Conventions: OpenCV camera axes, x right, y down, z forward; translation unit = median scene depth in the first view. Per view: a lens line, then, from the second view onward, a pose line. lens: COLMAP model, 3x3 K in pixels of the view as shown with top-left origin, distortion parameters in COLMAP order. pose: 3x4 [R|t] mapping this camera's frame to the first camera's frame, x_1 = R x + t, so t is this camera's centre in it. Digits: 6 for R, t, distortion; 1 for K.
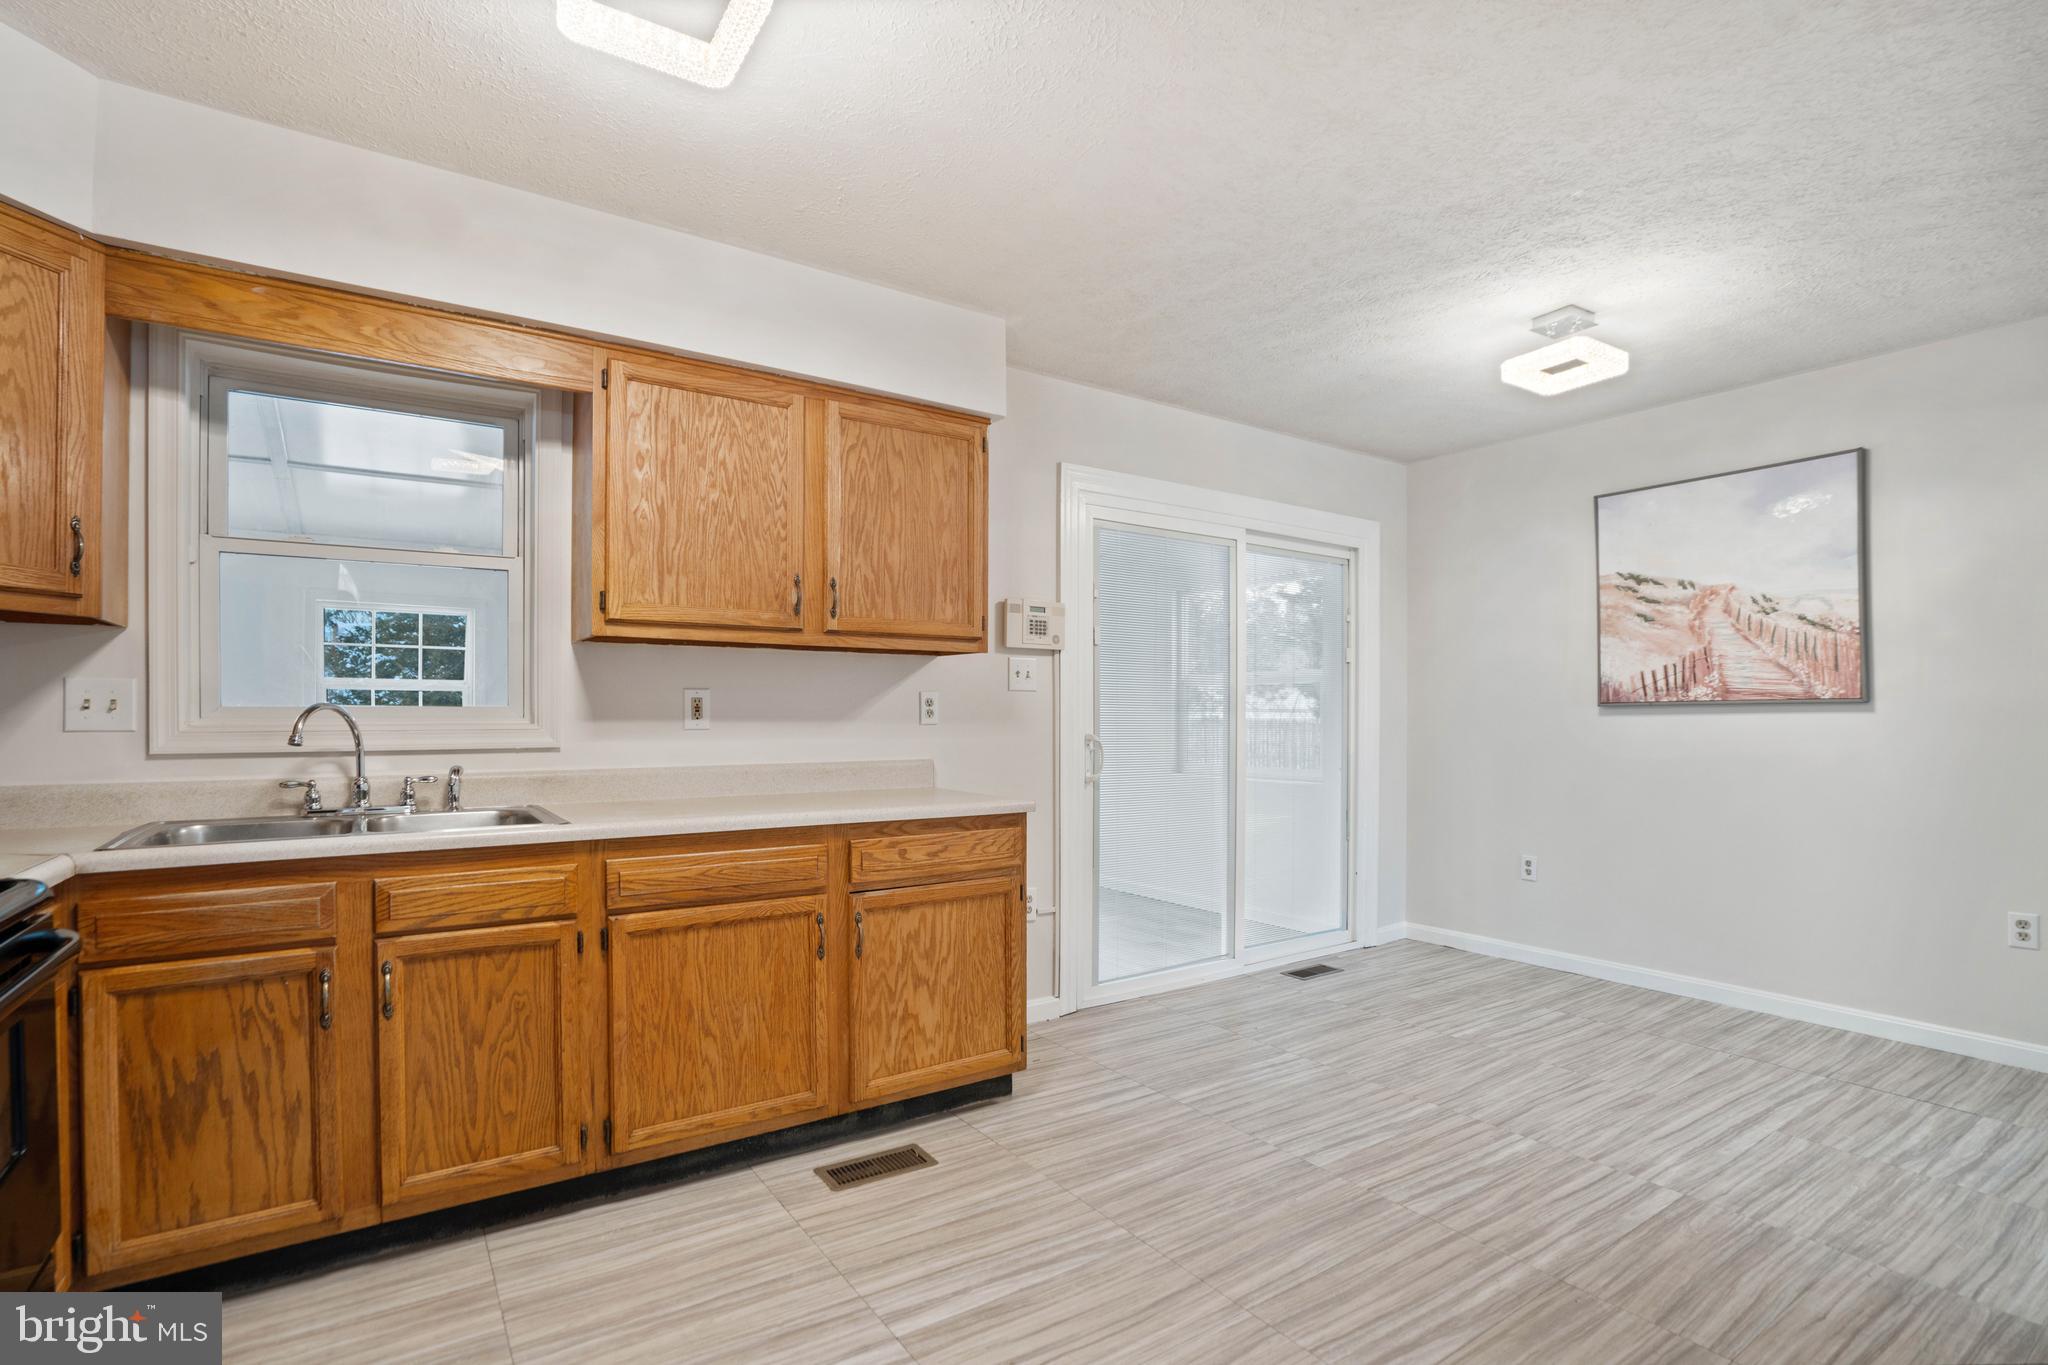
lens RADIAL K [[963.0, 0, 1020.8], [0, 963.0, 722.5], [0, 0, 1]] dist [-0.019703, 0.000105]
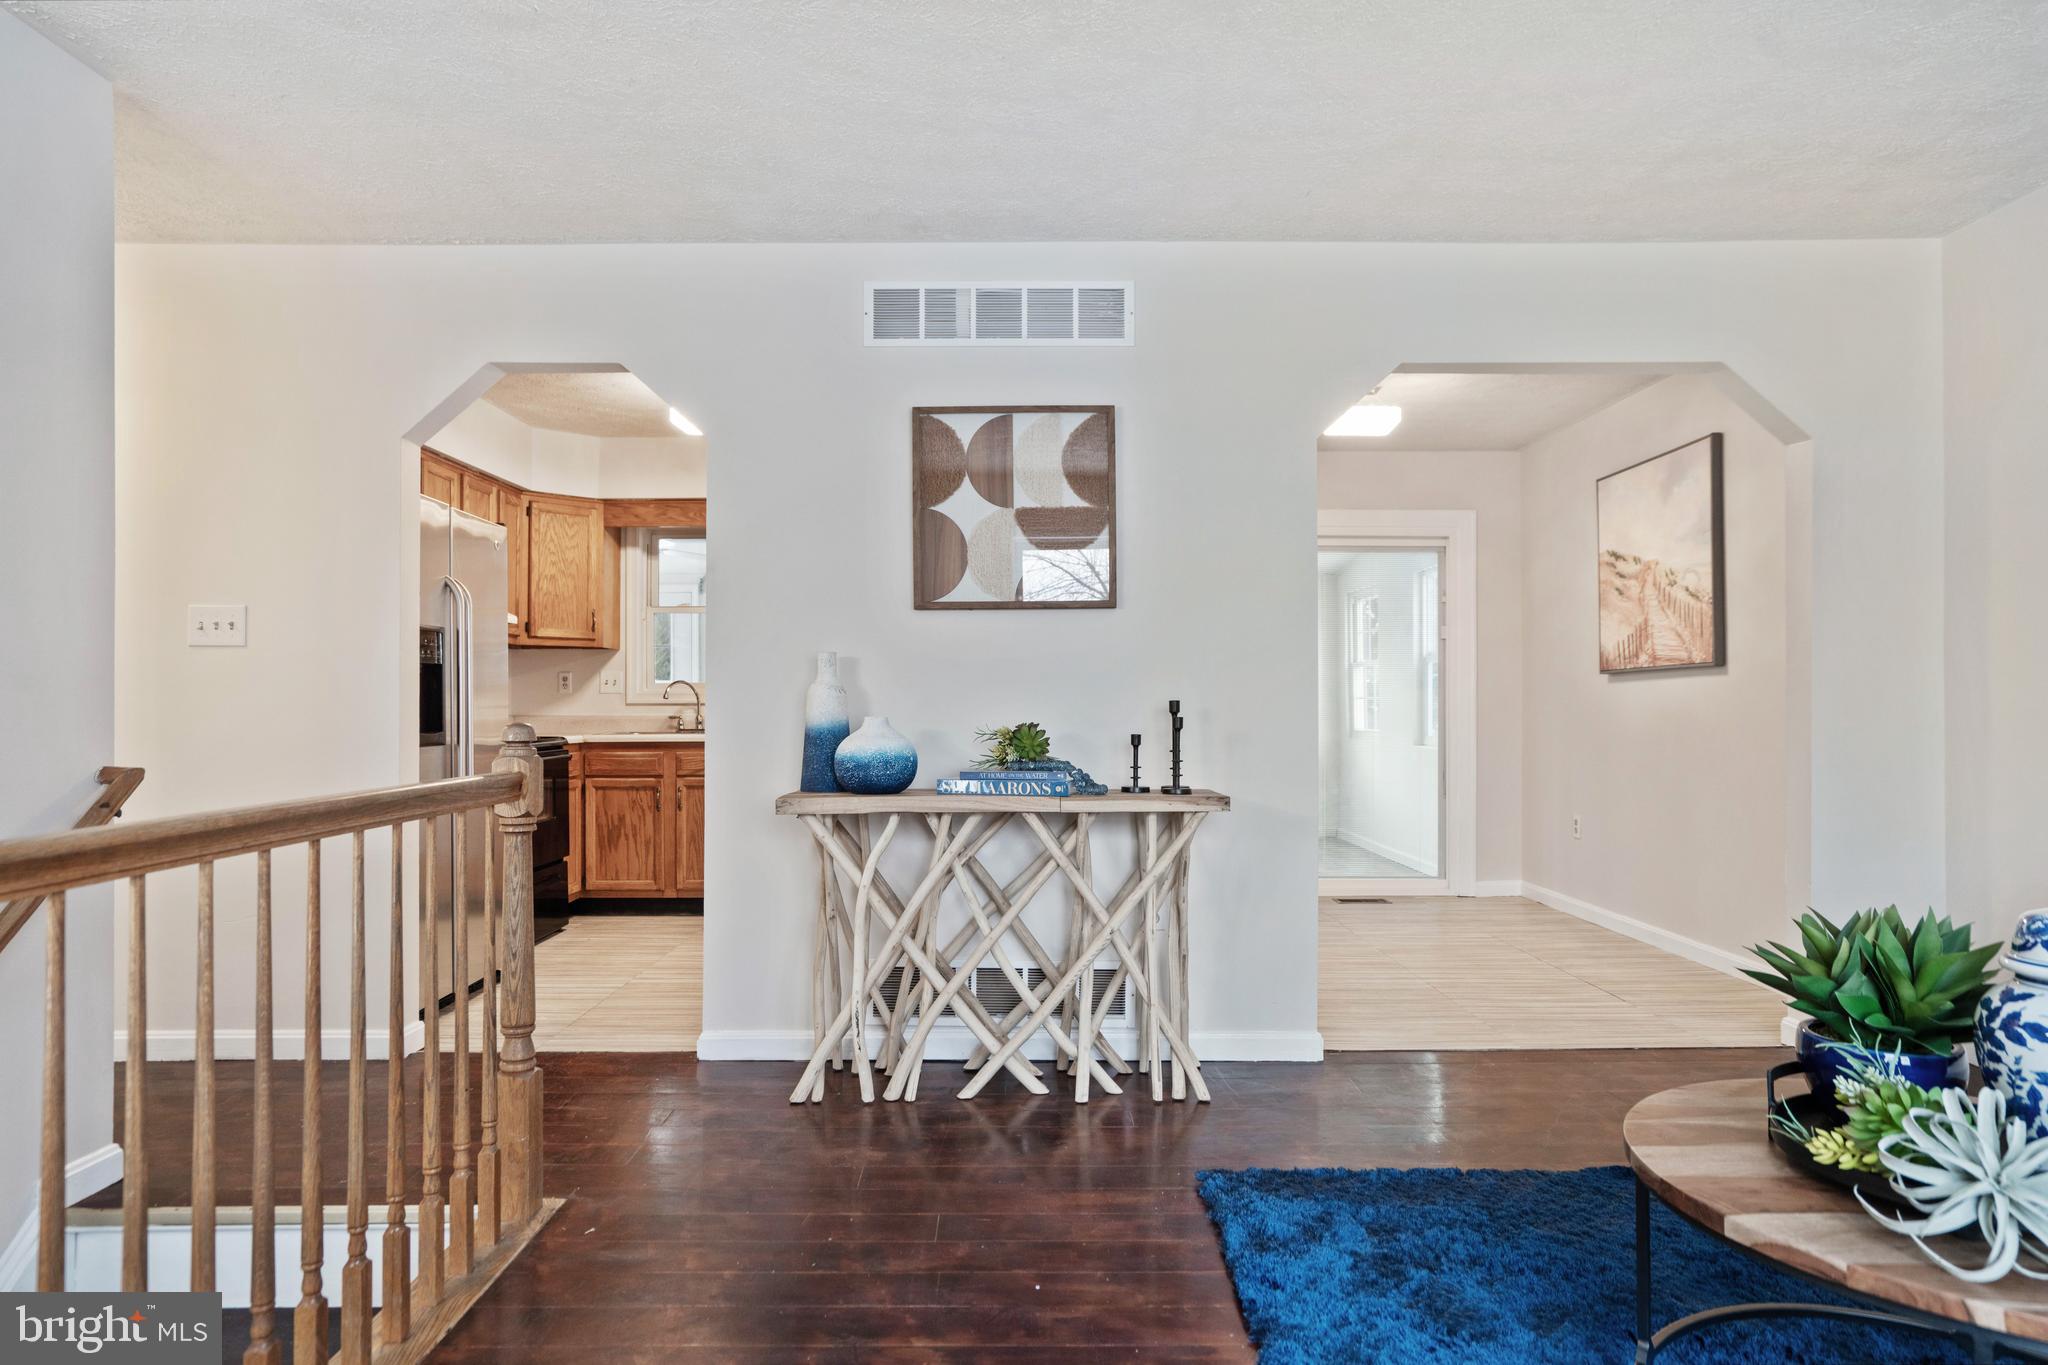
lens RADIAL K [[1185.3, 0, 1023.5], [0, 1185.3, 703.2], [0, 0, 1]] dist [0.004263, 0.000648]
pose [[0.834726, -0.002566, -0.550660, 1.139849], [-0.003242, 0.999949, -0.009574, 0.044140], [0.550656, 0.009777, 0.834675, -0.682397]]
